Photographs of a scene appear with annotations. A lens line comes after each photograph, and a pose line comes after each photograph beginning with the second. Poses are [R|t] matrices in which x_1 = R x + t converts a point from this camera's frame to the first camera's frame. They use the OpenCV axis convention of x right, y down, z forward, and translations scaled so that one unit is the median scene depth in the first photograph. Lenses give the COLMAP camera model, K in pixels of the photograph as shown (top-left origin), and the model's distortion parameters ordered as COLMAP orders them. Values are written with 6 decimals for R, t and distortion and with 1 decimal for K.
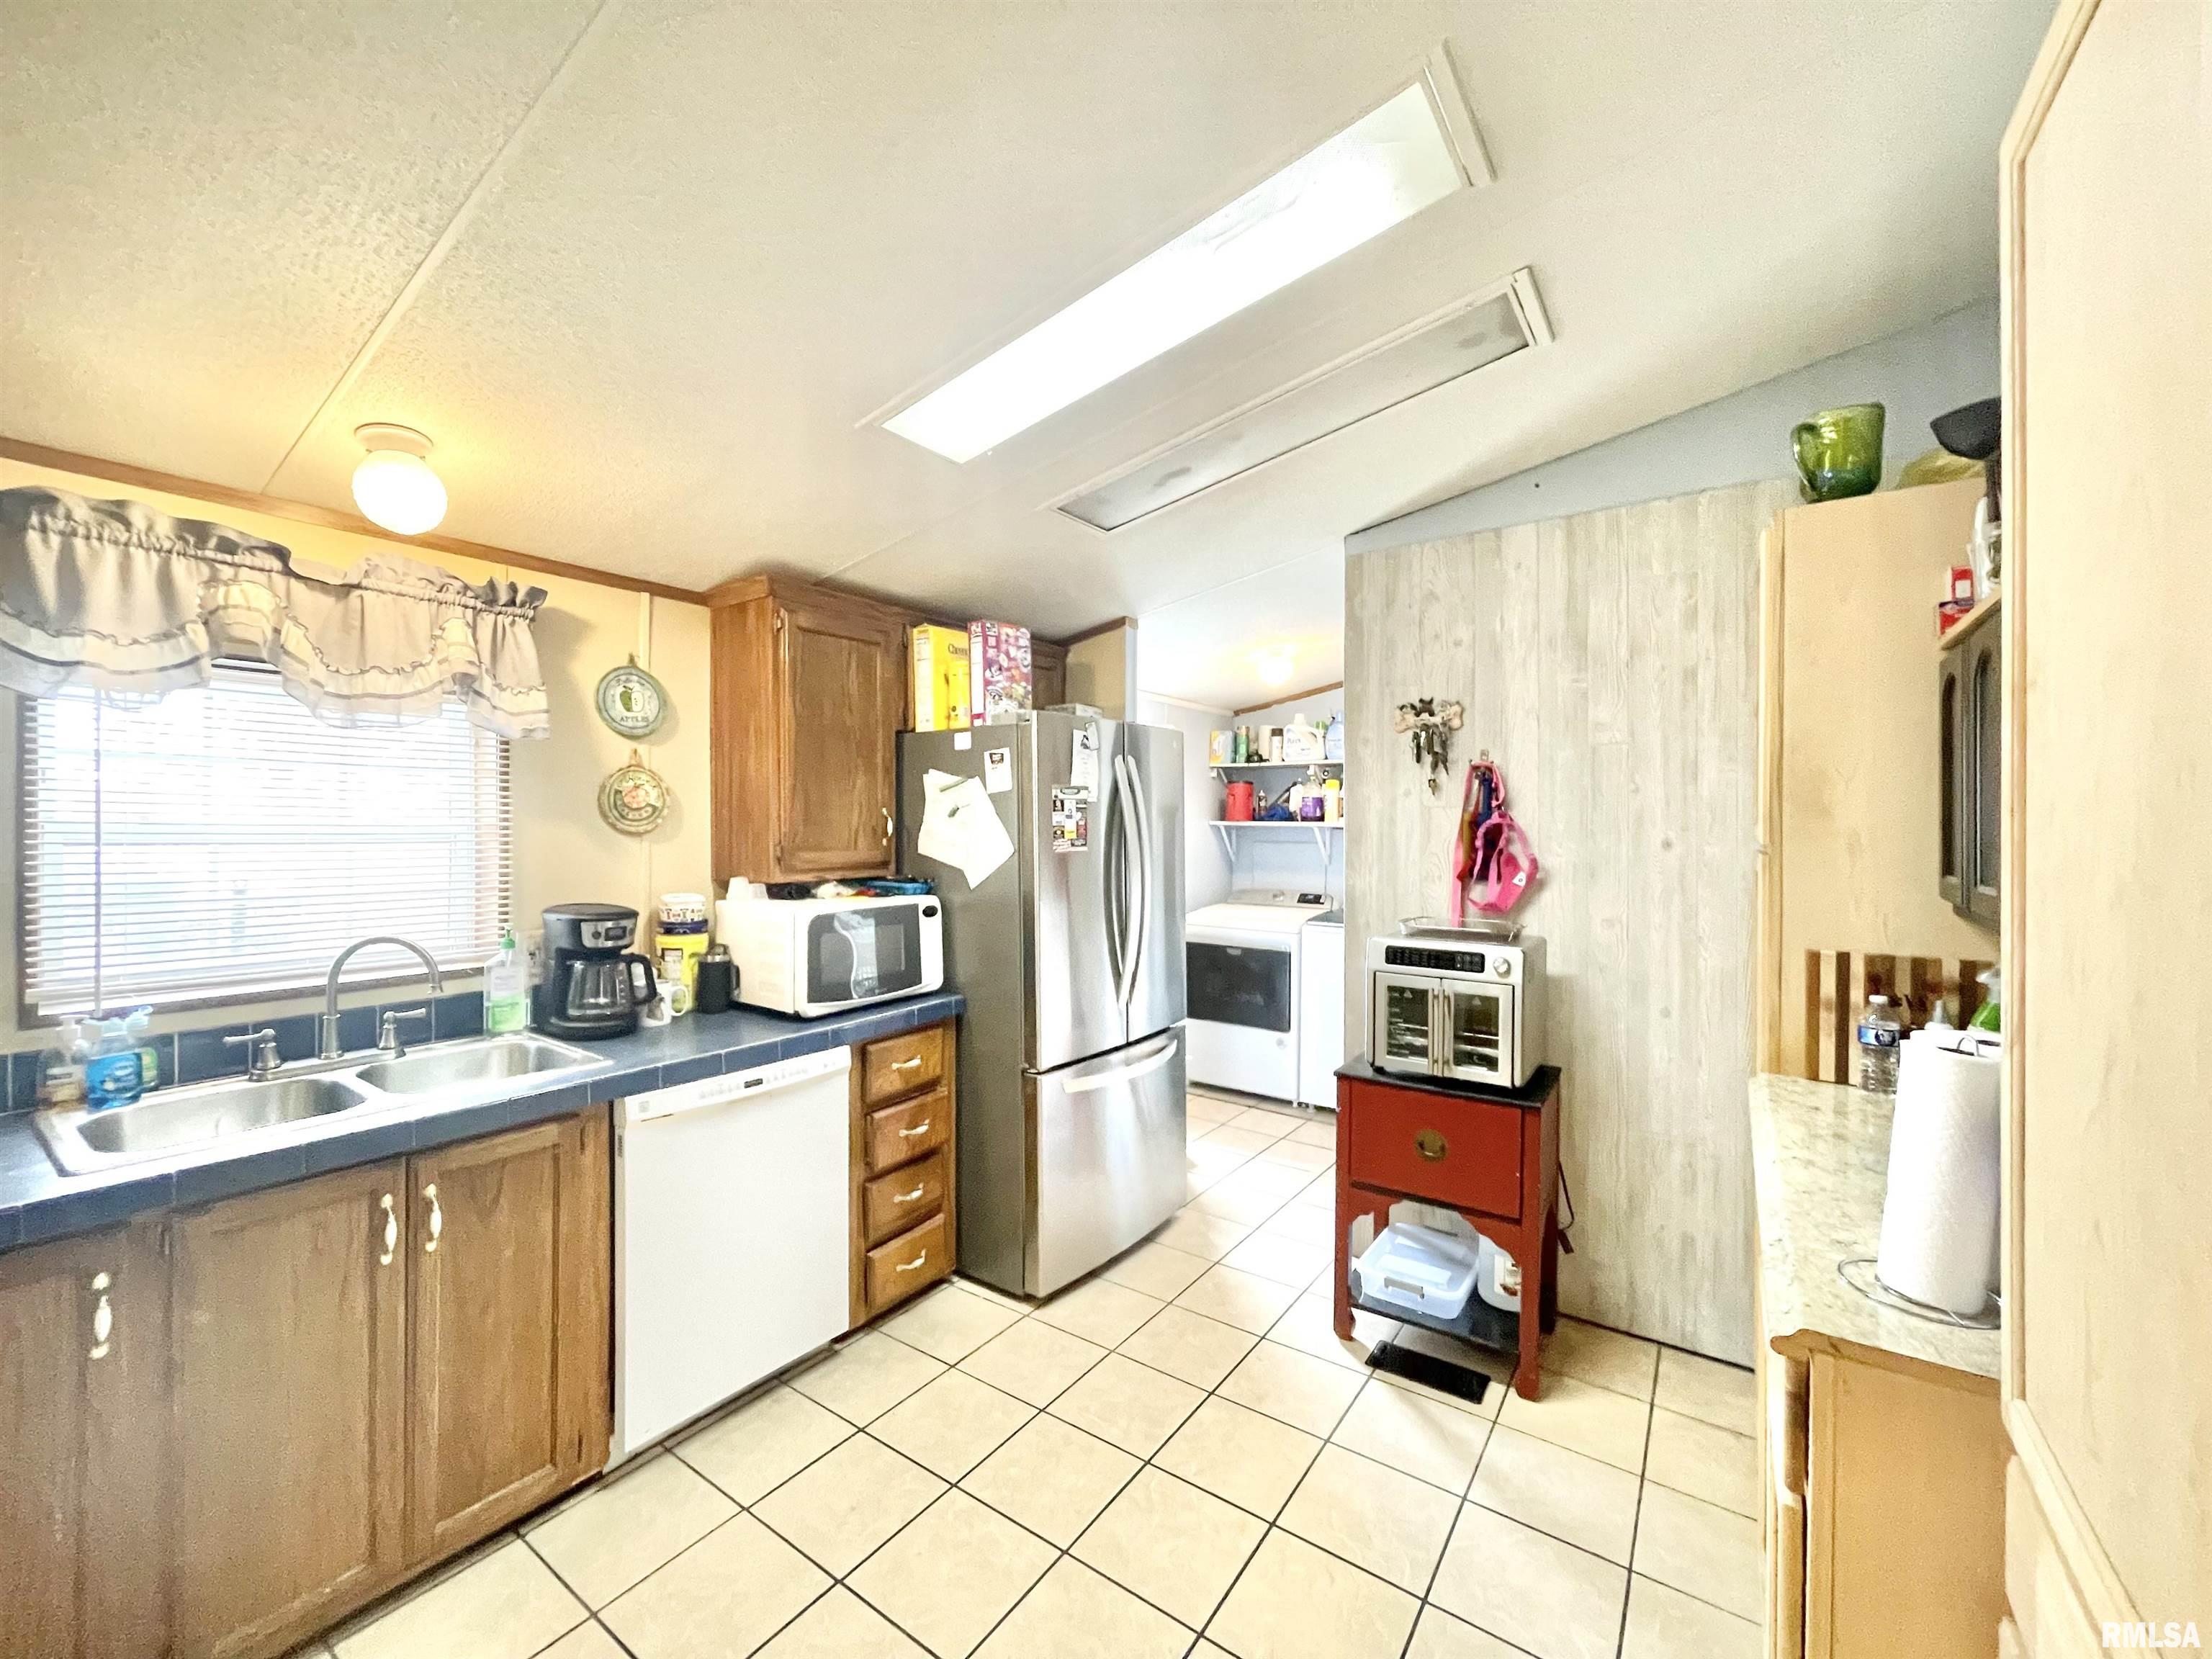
lens RADIAL K [[896.2, 0, 1097.1], [0, 896.2, 825.0], [0, 0, 1]] dist [-0.004125, 0.000944]
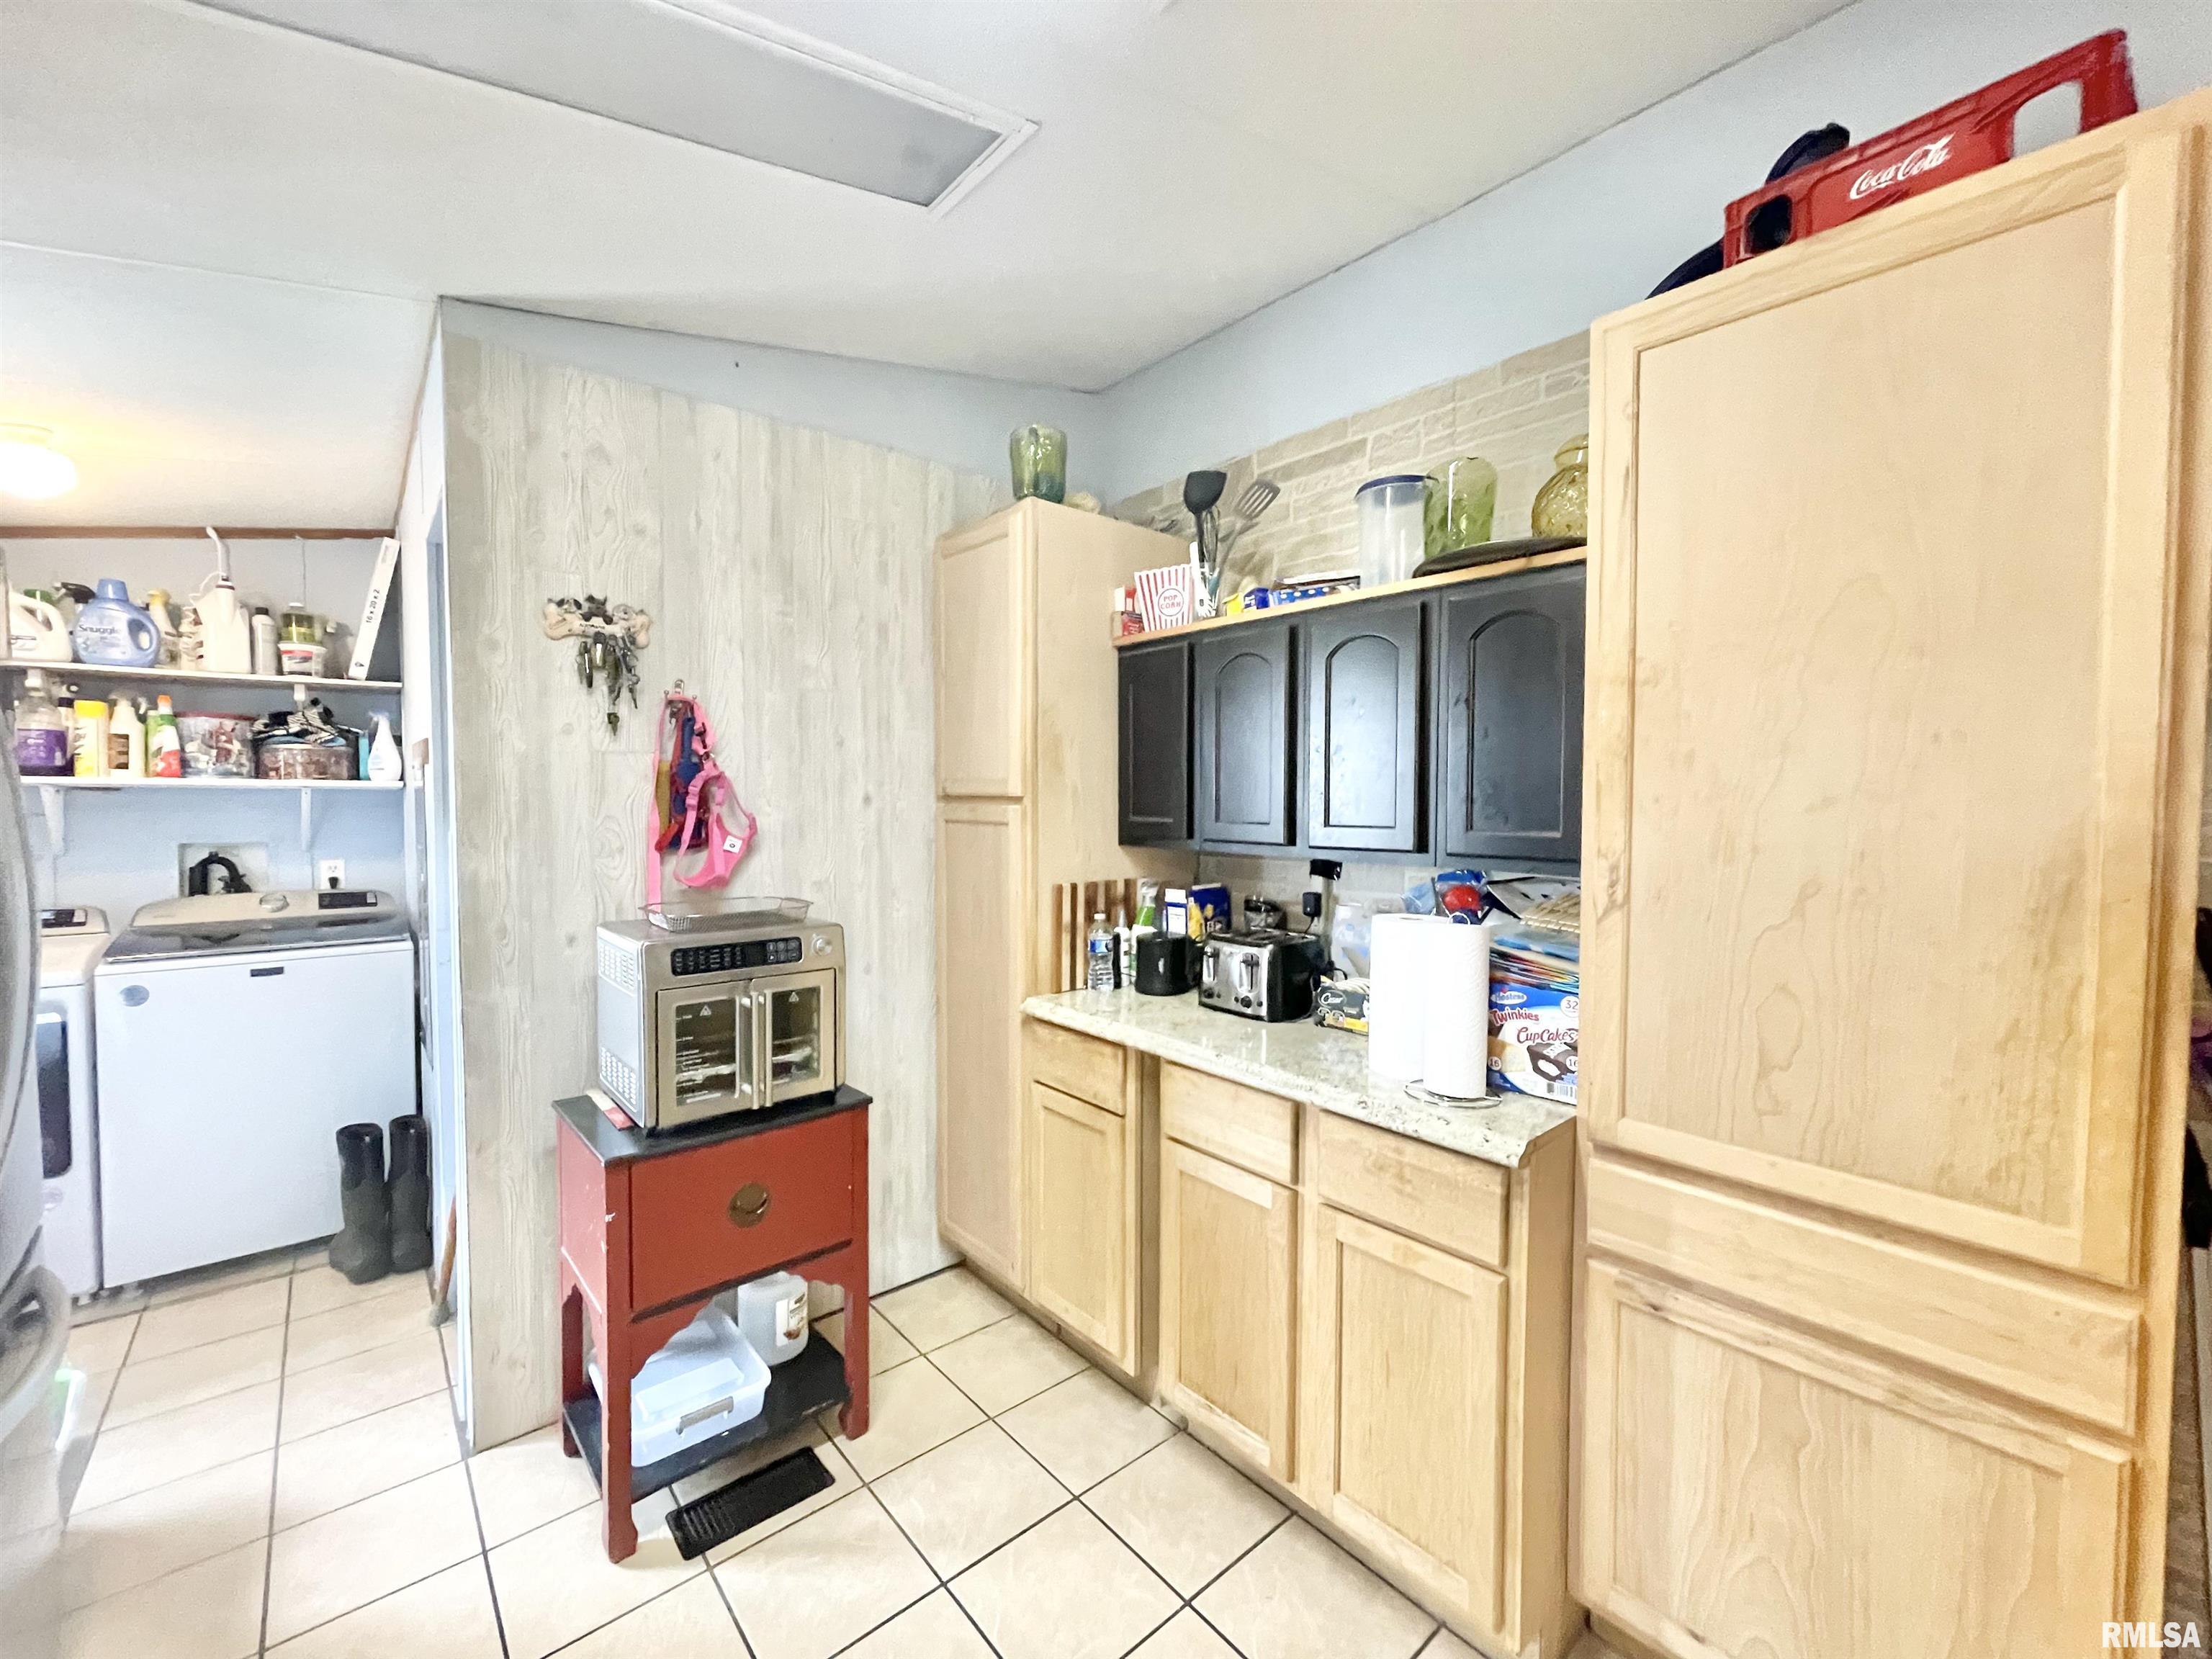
lens RADIAL K [[896.2, 0, 1110.7], [0, 896.2, 823.7], [0, 0, 1]] dist [-0.004125, 0.000944]
pose [[0.233803, -0.034960, 0.971655, -0.248482], [0.000477, 0.999357, 0.035841, 0.012722], [-0.972284, -0.007916, 0.233670, 0.486259]]
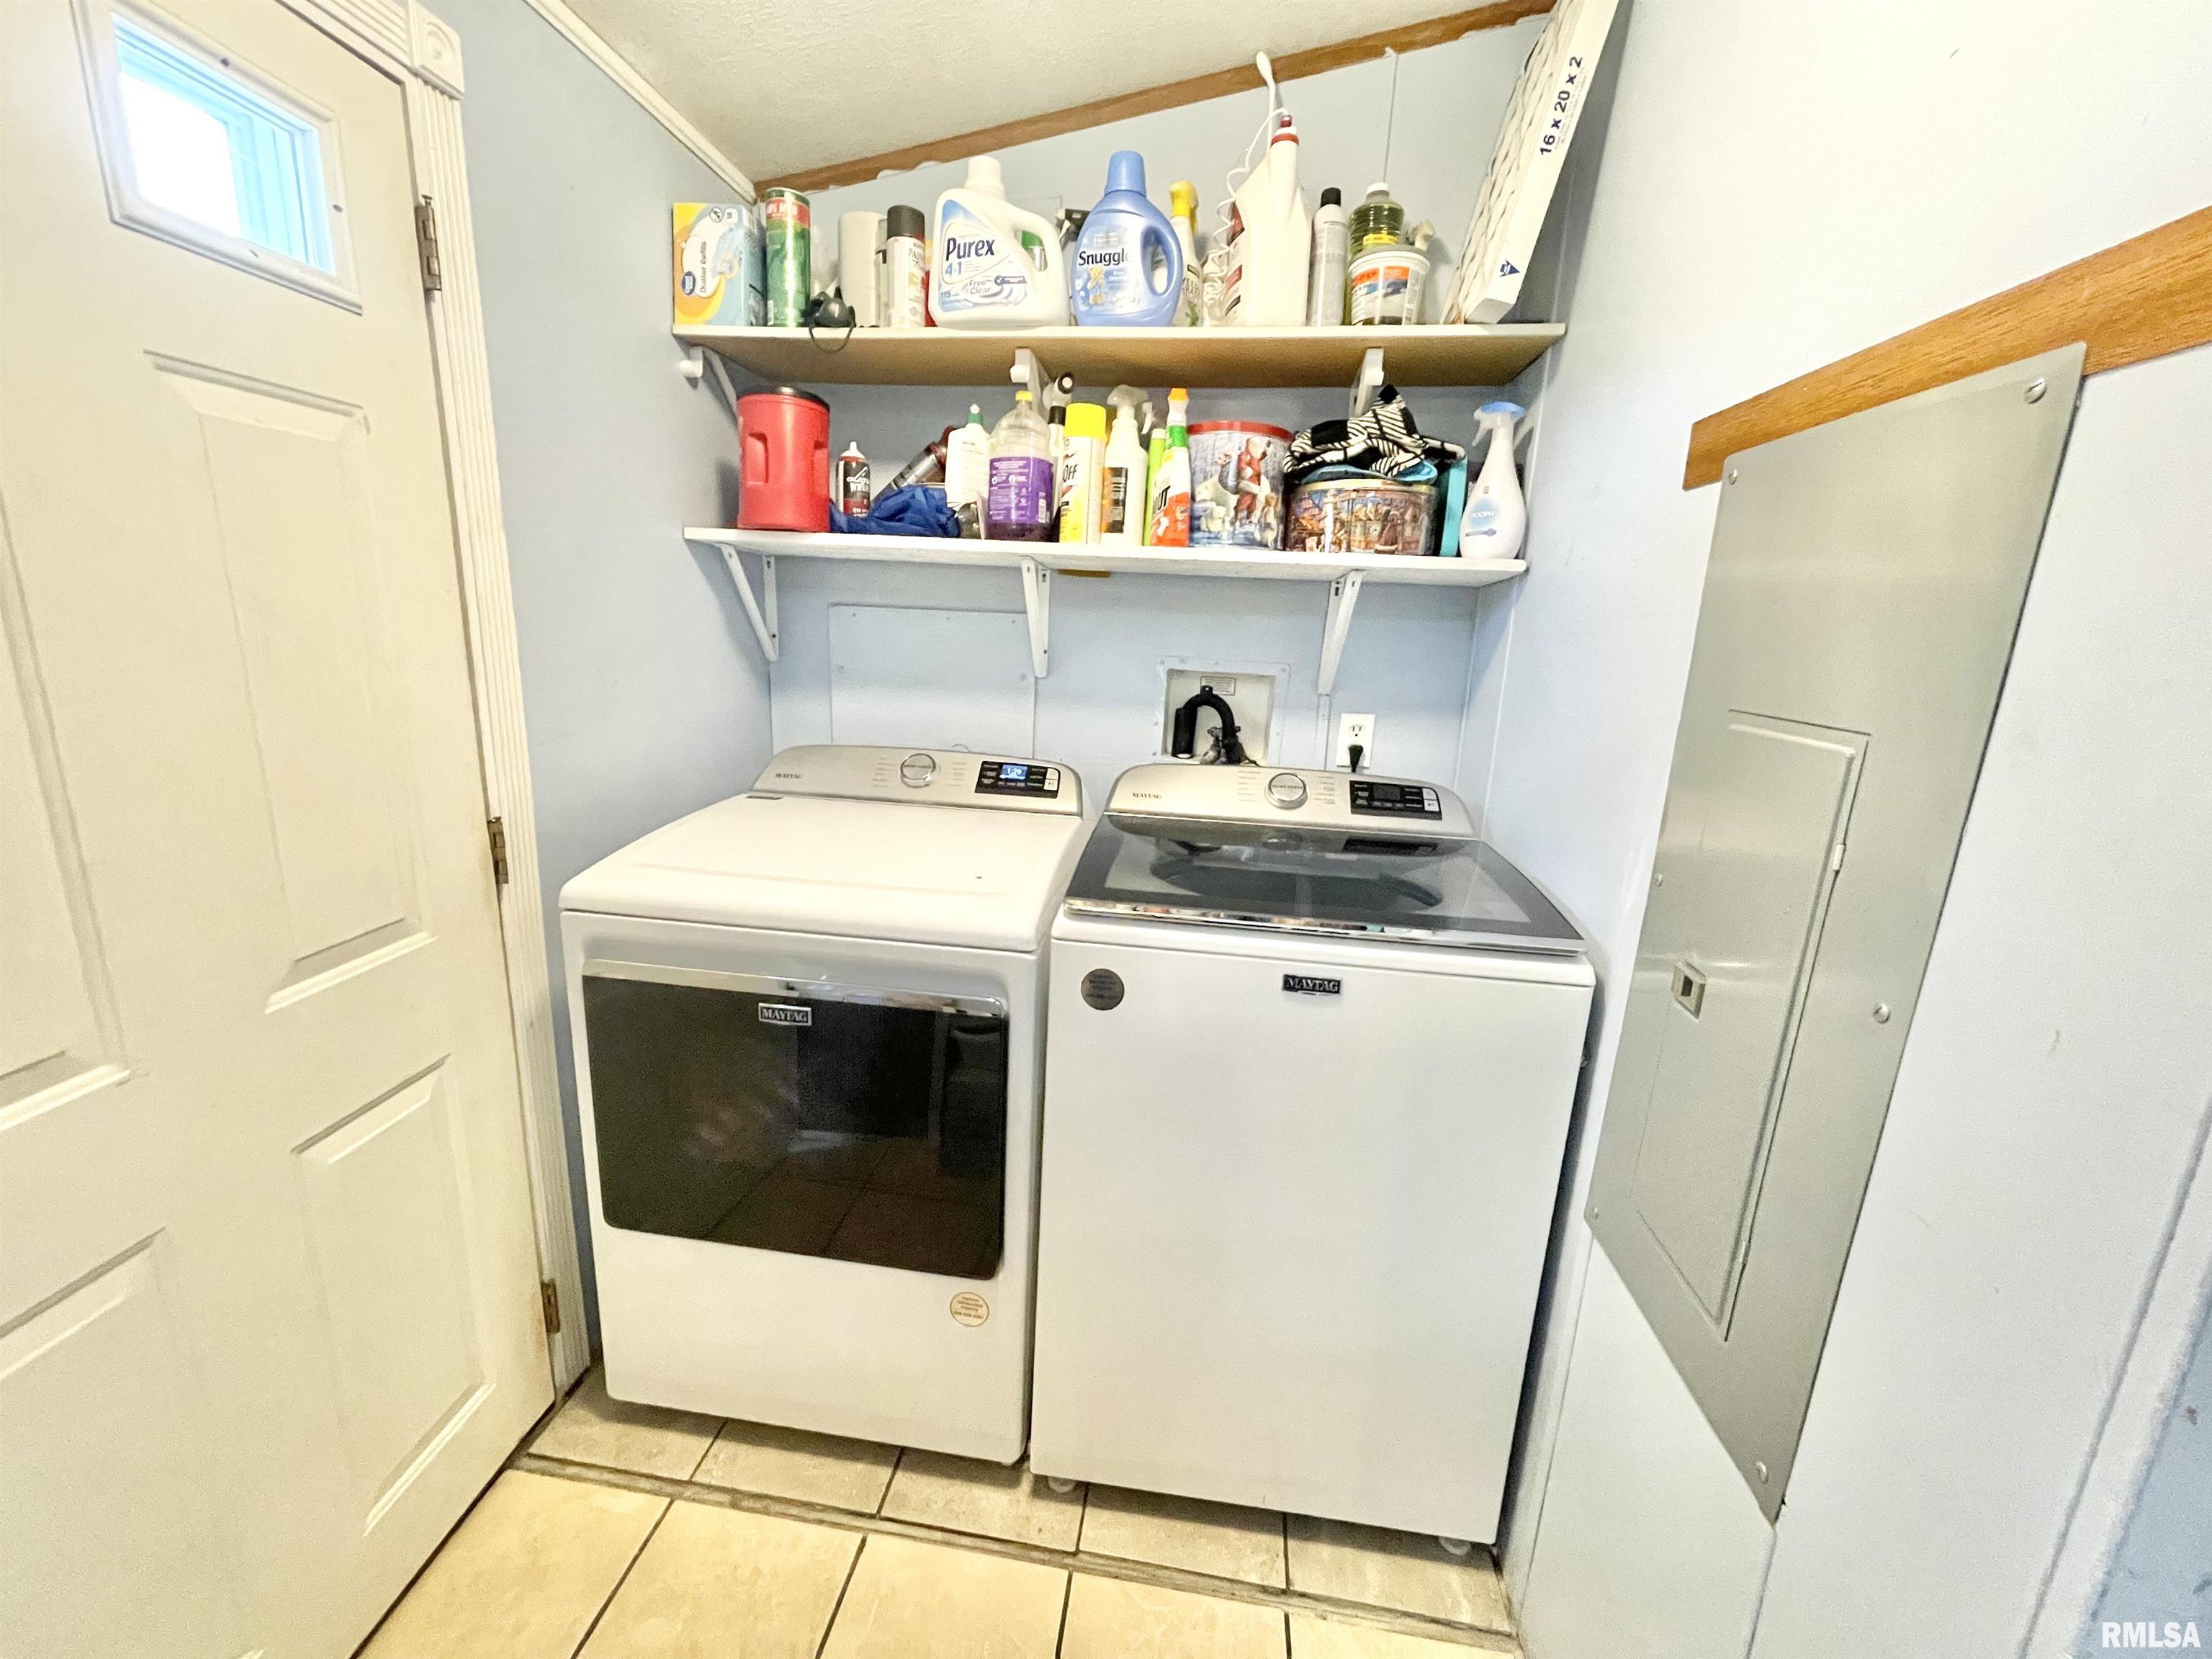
lens RADIAL K [[896.2, 0, 1069.0], [0, 896.2, 828.4], [0, 0, 1]] dist [-0.004125, 0.000944]
pose [[0.895551, -0.069696, 0.439466, 0.205504], [-0.034181, 0.973962, 0.224118, 0.046213], [-0.443644, -0.215731, 0.869851, 1.326477]]
